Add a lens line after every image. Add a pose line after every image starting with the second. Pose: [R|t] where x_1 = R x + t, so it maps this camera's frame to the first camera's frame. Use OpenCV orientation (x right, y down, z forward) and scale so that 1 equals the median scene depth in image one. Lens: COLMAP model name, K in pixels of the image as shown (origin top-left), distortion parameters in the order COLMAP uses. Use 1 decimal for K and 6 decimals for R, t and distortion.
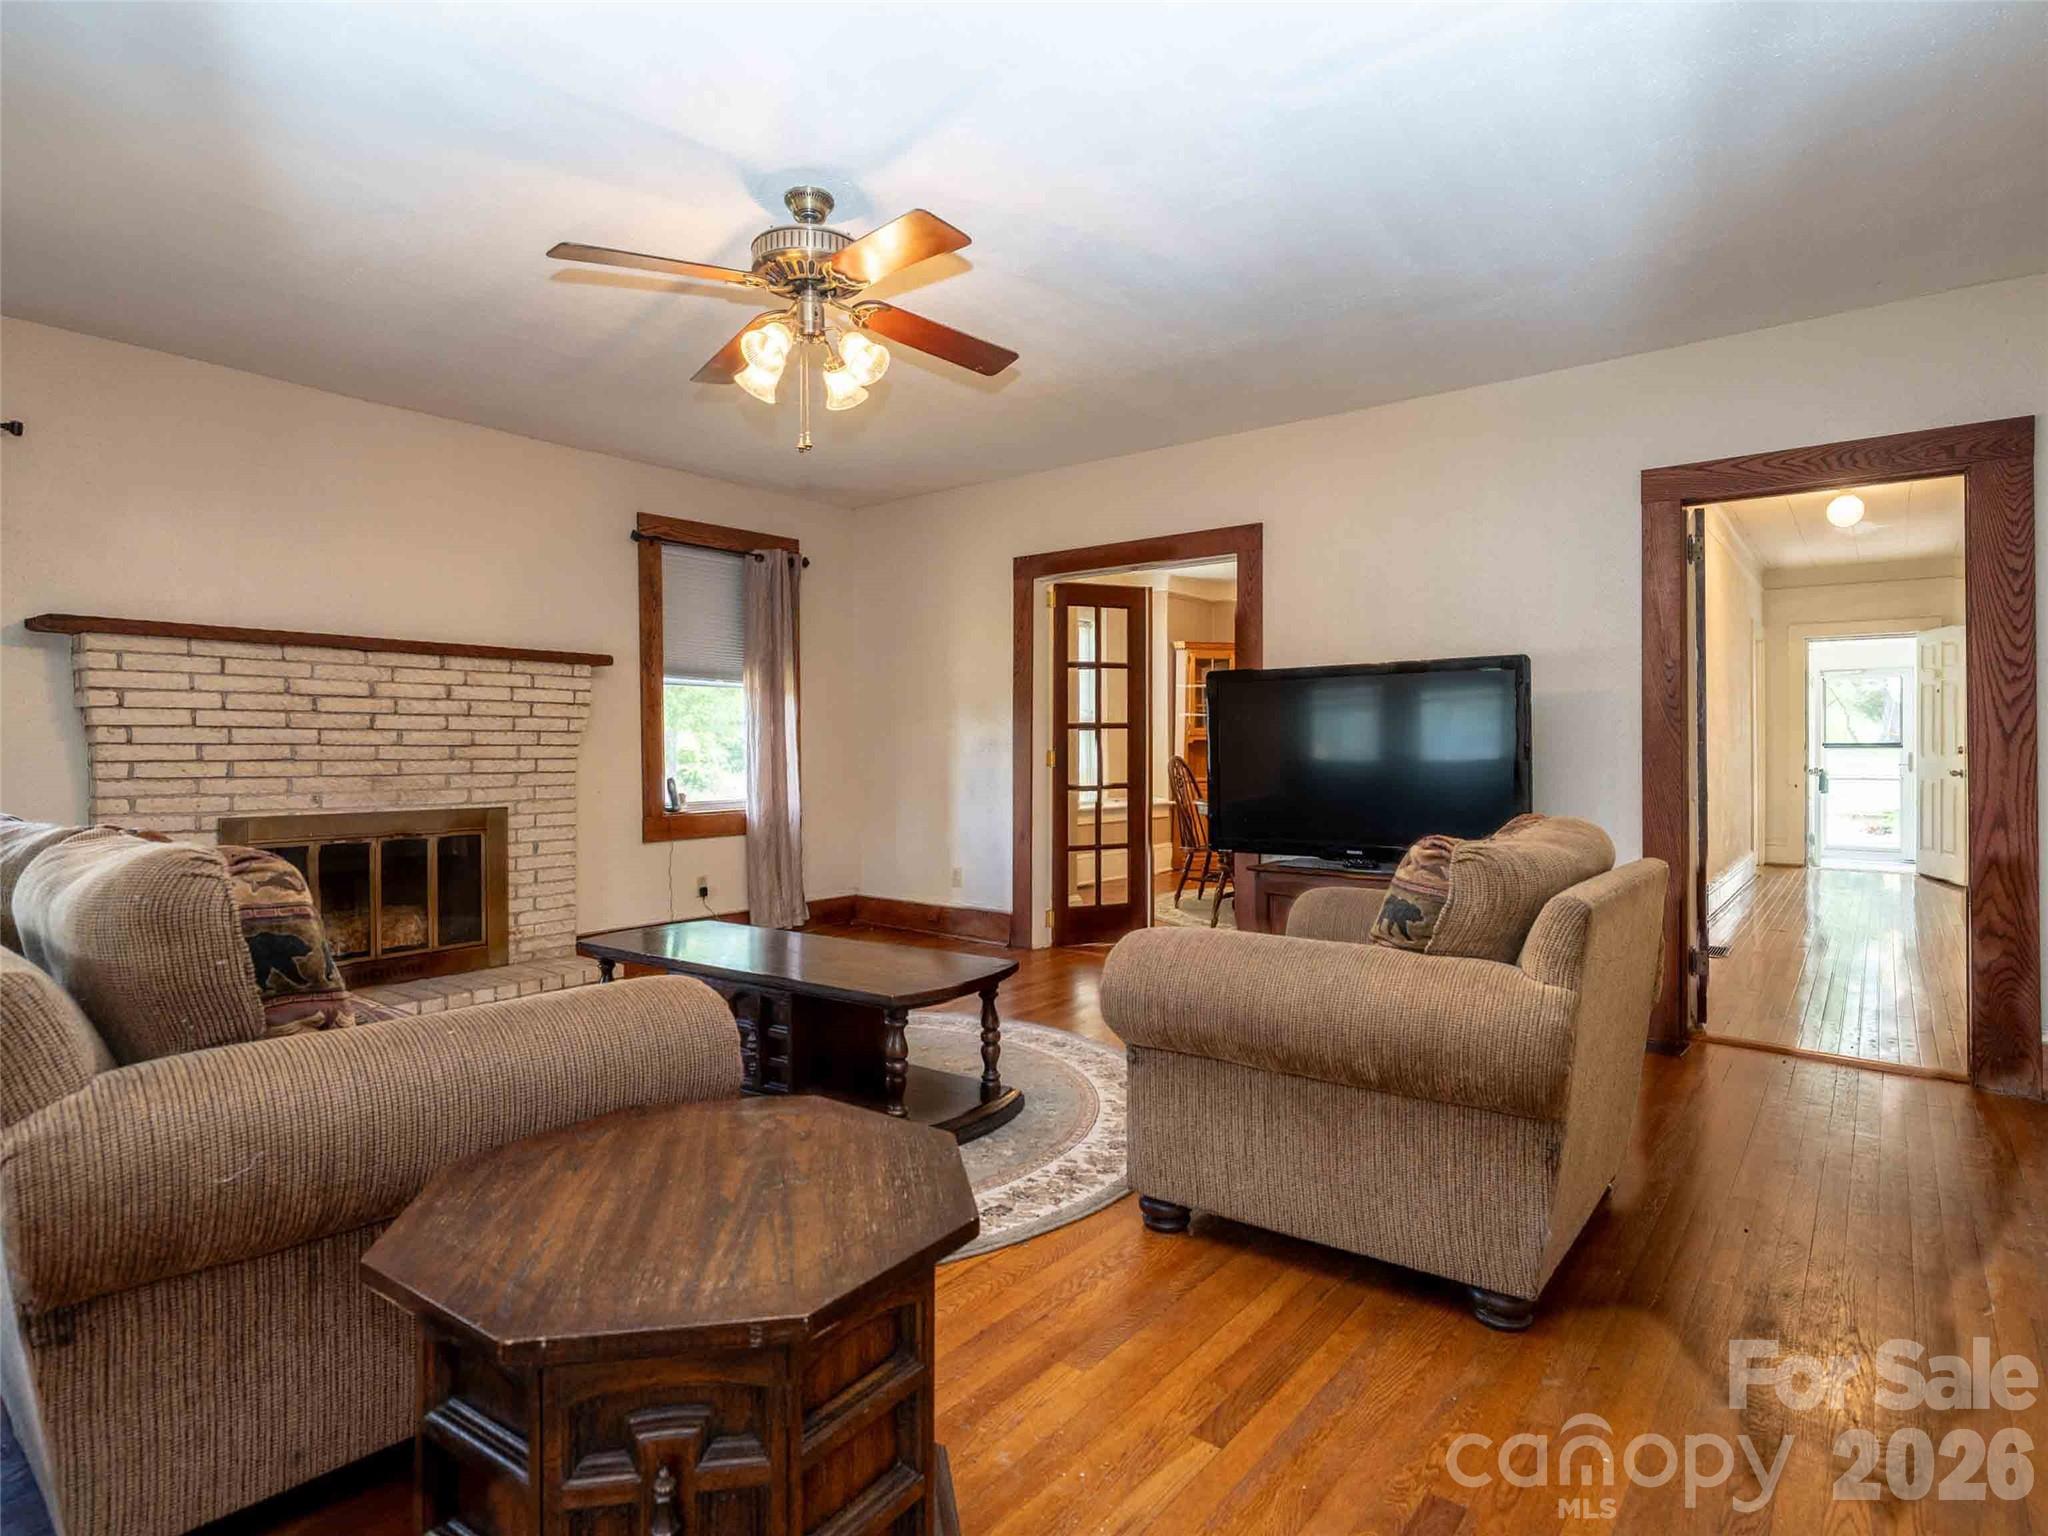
lens RADIAL K [[1065.5, 0, 1025.9], [0, 1065.5, 759.9], [0, 0, 1]] dist [0.000646, -0.000174]
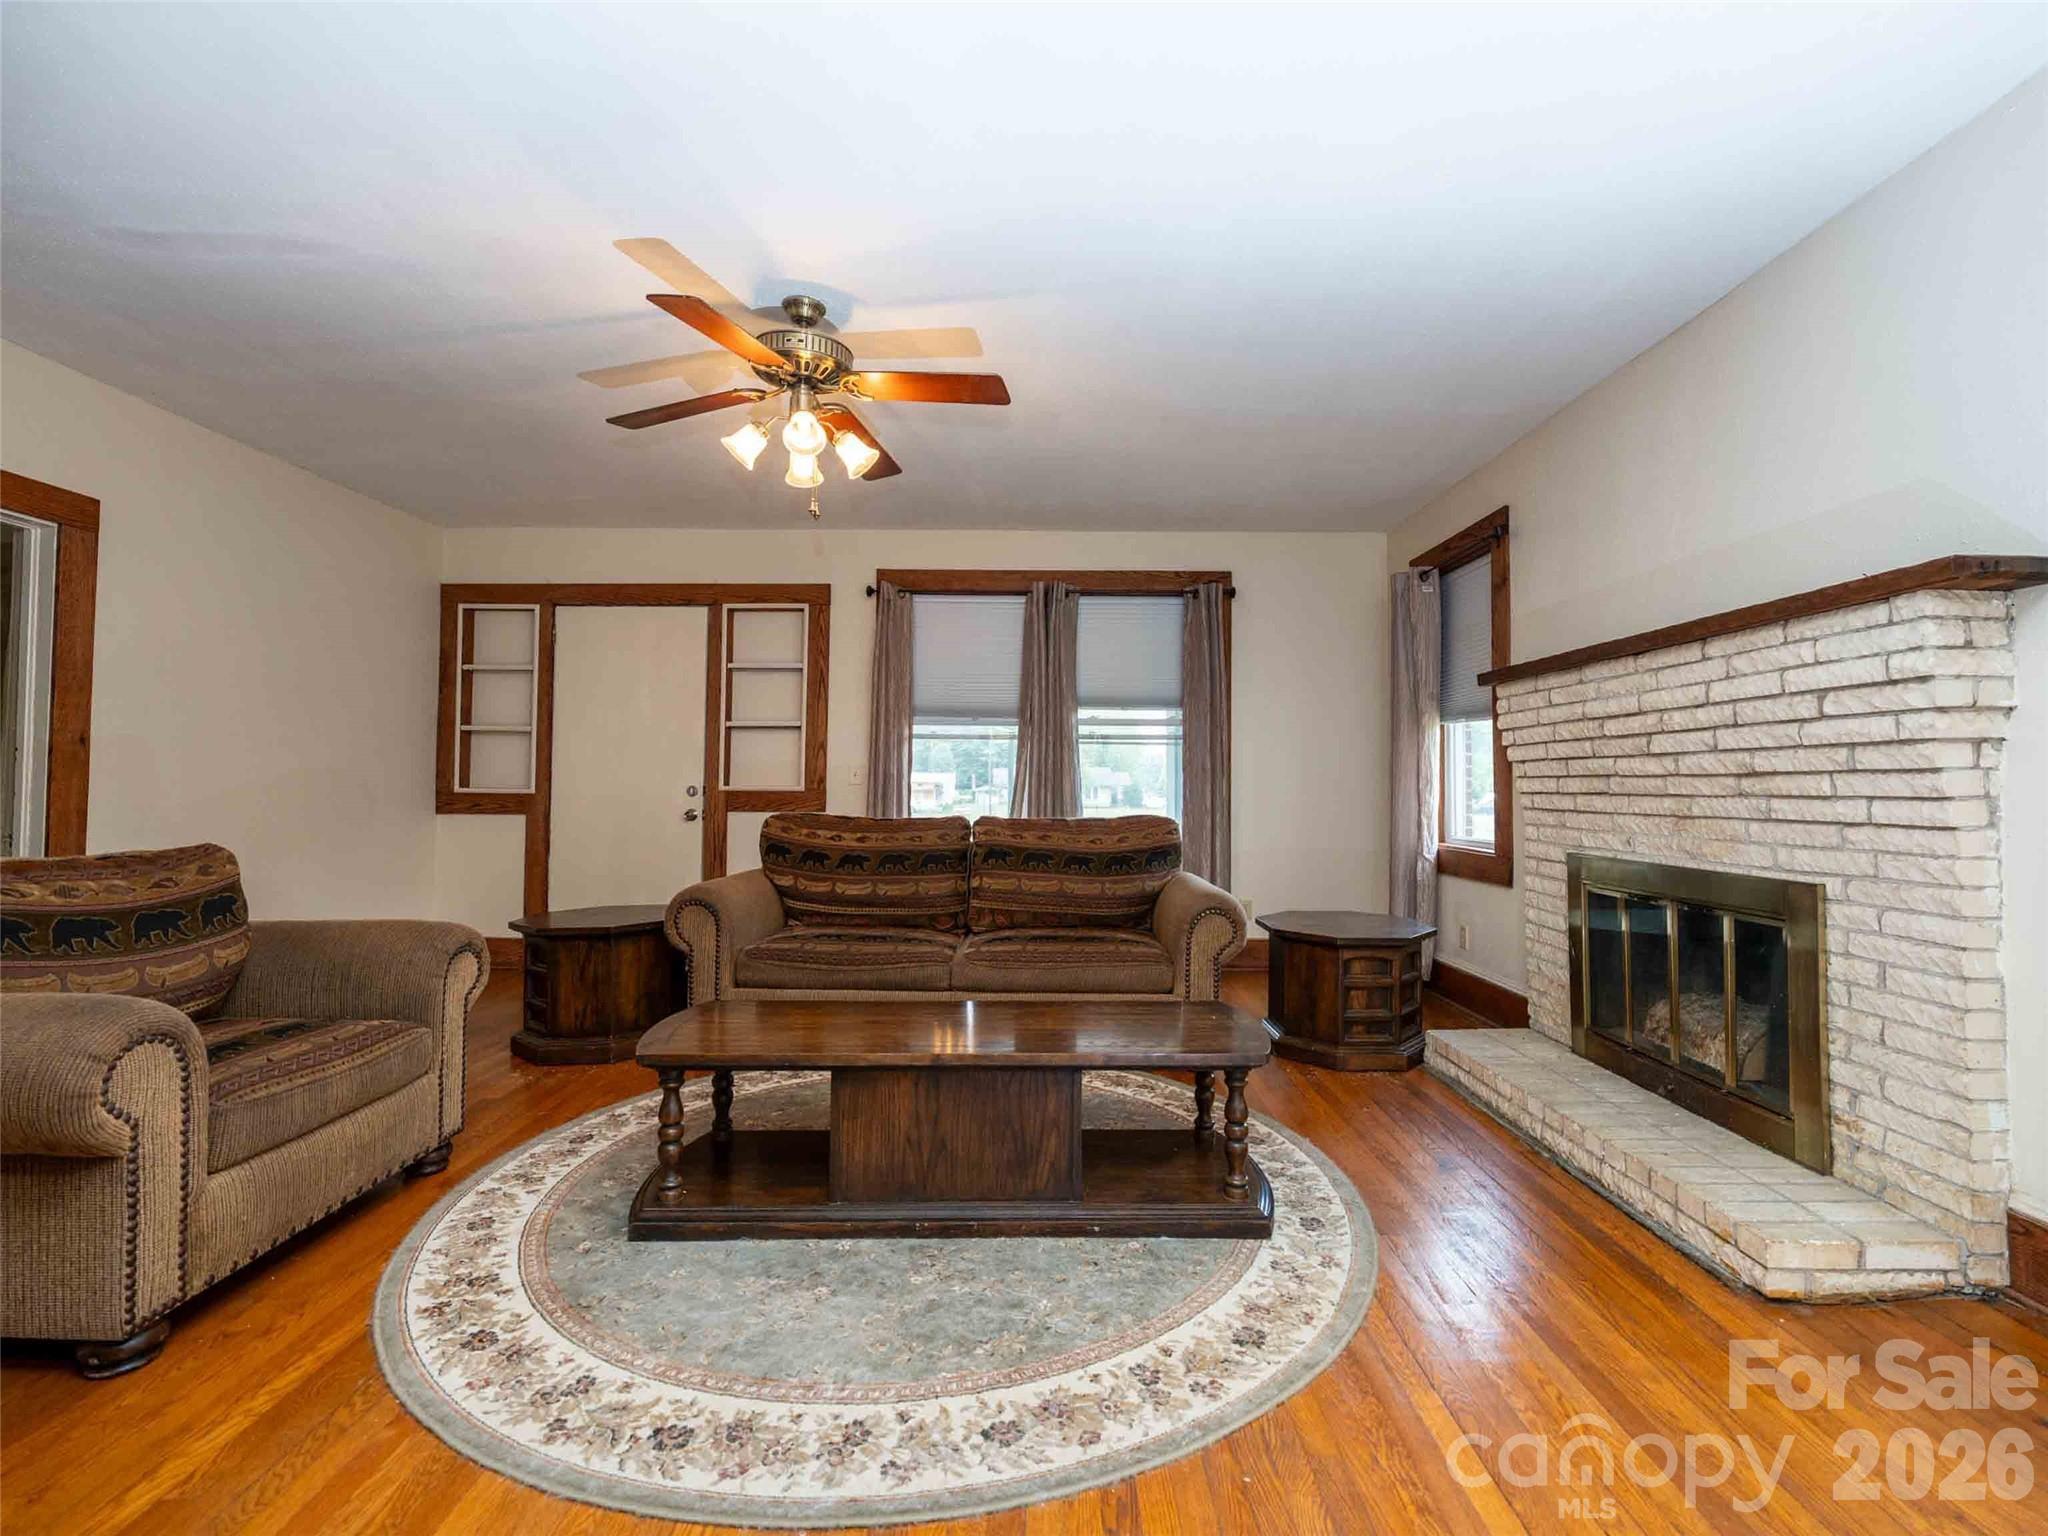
lens RADIAL K [[955.1, 0, 1060.1], [0, 955.1, 756.4], [0, 0, 1]] dist [-0.001638, -0.000097]
pose [[-0.776454, -0.020049, -0.629855, 0.144205], [-0.006429, 0.999694, -0.023896, -0.008557], [0.630141, -0.014504, -0.776345, 1.259448]]
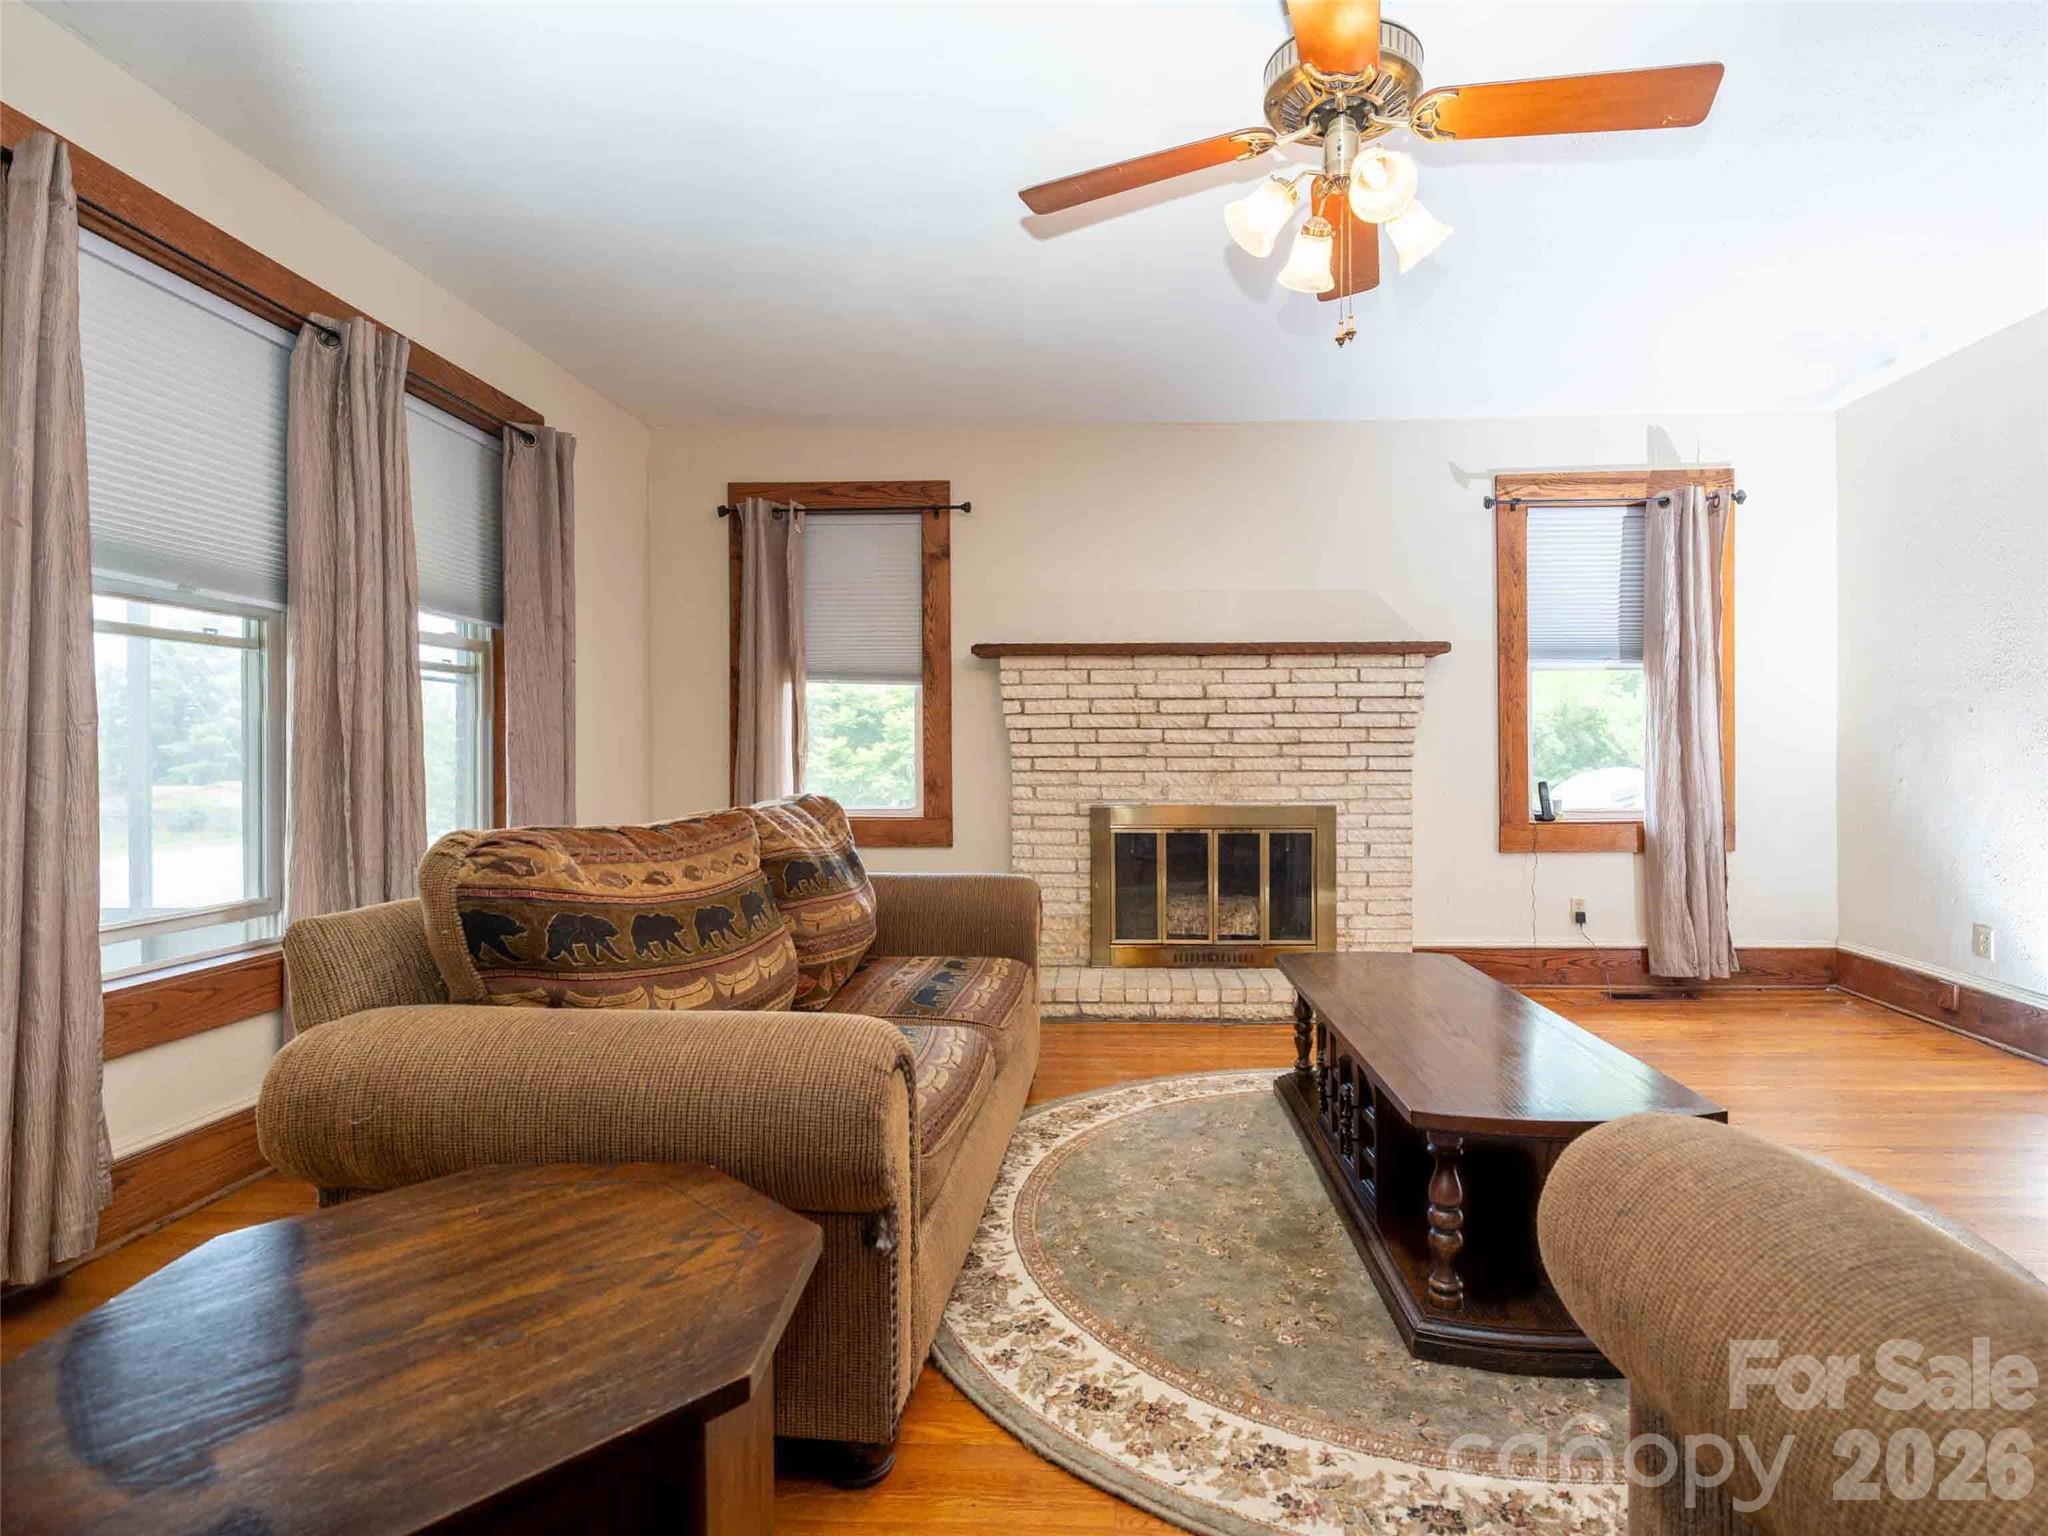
lens RADIAL K [[1065.5, 0, 1098.8], [0, 1065.5, 762.6], [0, 0, 1]] dist [0.000646, -0.000174]
pose [[0.597223, 0.009961, -0.802014, 0.183592], [-0.005738, 0.999950, 0.008147, -0.002214], [0.802055, -0.000263, 0.597250, 0.270148]]
